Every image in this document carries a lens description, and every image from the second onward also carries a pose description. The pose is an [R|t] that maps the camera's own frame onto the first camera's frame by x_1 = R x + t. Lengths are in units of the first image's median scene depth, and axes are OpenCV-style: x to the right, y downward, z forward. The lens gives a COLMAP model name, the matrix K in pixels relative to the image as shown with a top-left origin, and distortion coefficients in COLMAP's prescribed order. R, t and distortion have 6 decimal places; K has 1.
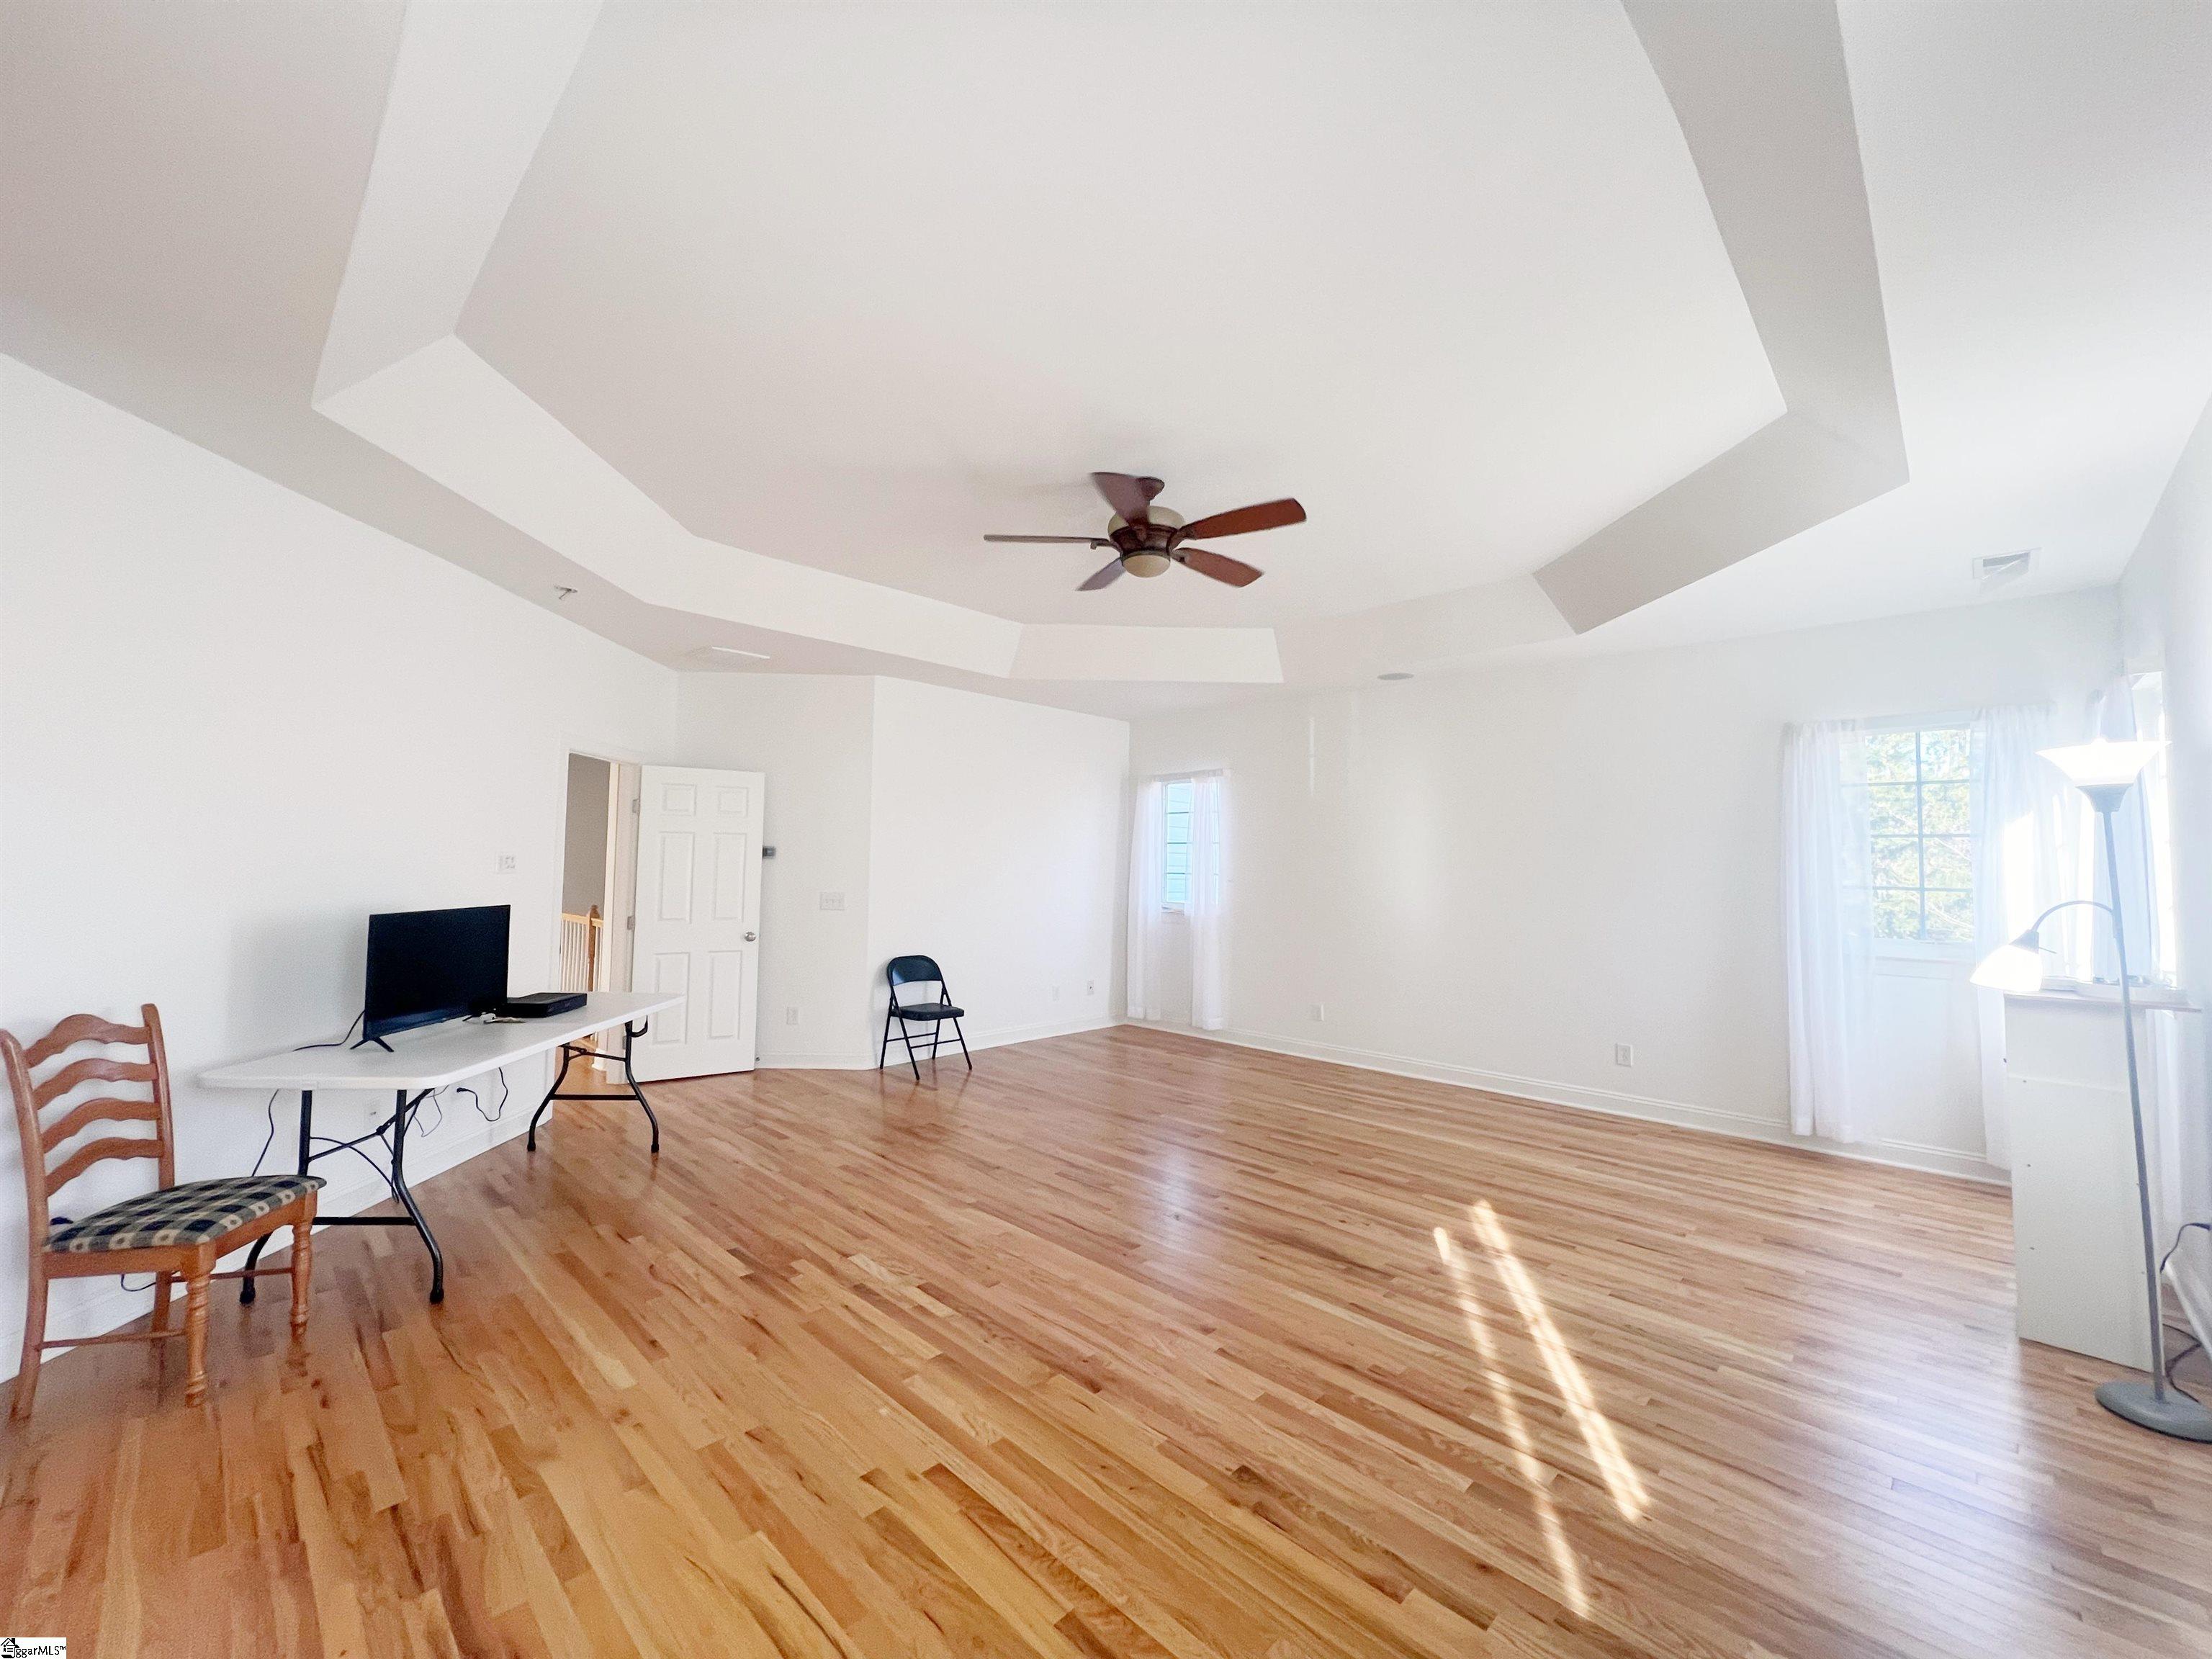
lens RADIAL K [[879.2, 0, 1101.3], [0, 879.2, 824.7], [0, 0, 1]] dist [-0.003906, 0.000472]
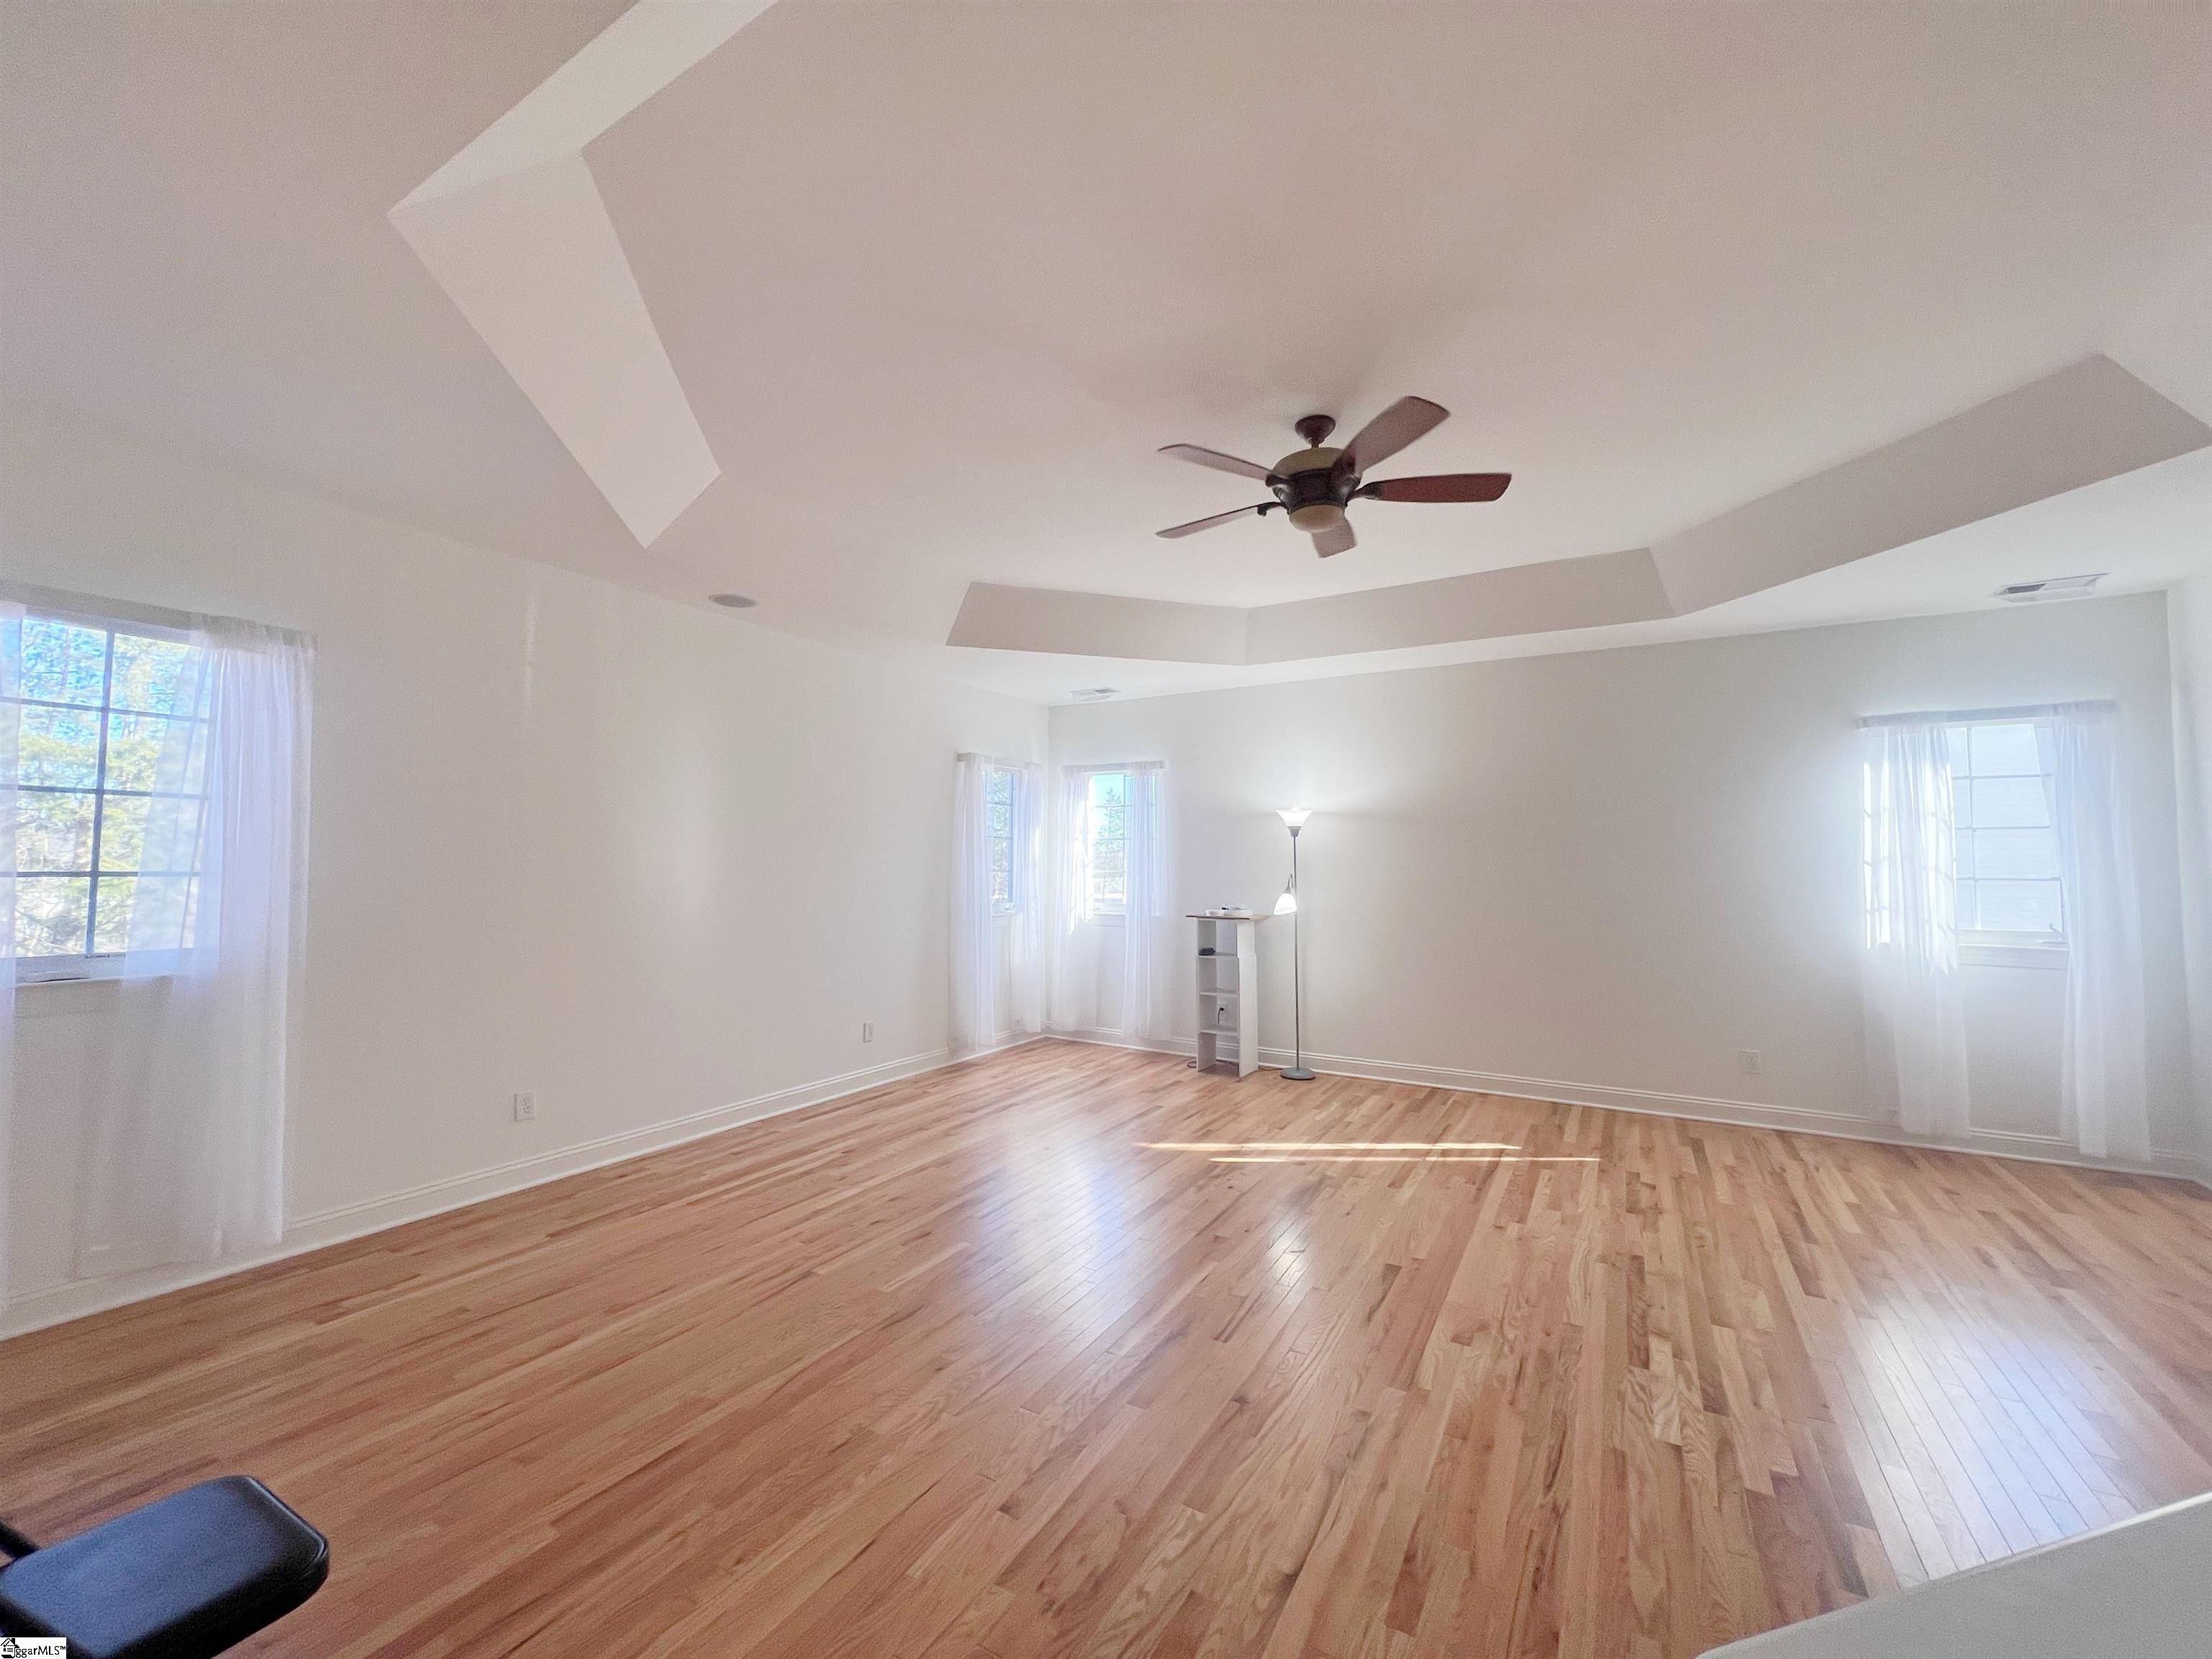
lens RADIAL K [[879.2, 0, 1101.3], [0, 879.2, 827.8], [0, 0, 1]] dist [-0.003906, 0.000472]
pose [[-0.231500, 0.026480, 0.972474, -0.994024], [-0.053514, 0.997769, -0.039908, 0.077207], [-0.971362, -0.061280, -0.229567, 1.877462]]
